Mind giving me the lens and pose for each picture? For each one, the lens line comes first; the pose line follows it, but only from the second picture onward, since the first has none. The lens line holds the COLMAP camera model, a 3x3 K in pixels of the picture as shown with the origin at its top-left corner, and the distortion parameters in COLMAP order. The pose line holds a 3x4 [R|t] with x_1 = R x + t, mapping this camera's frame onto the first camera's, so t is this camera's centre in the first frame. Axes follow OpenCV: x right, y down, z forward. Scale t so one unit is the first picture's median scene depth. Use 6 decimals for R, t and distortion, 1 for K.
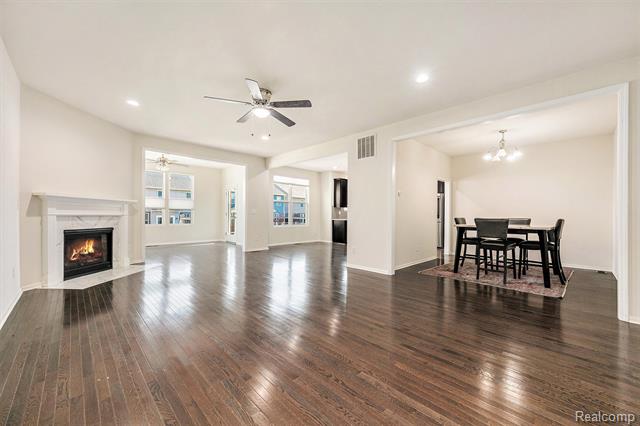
lens RADIAL K [[253.1, 0, 319.1], [0, 253.1, 213.1], [0, 0, 1]] dist [0.013230, -0.000521]
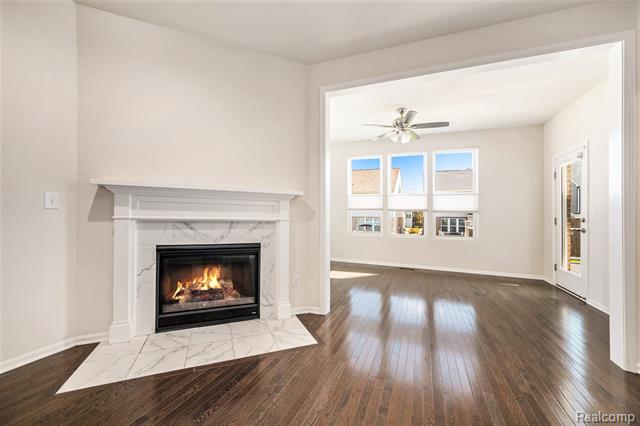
lens RADIAL K [[253.1, 0, 318.2], [0, 253.1, 215.1], [0, 0, 1]] dist [0.013230, -0.000521]
pose [[0.428382, -0.015515, -0.903465, -0.304193], [-0.000560, 0.999848, -0.017436, 0.006959], [0.903598, 0.007976, 0.428308, 0.977369]]
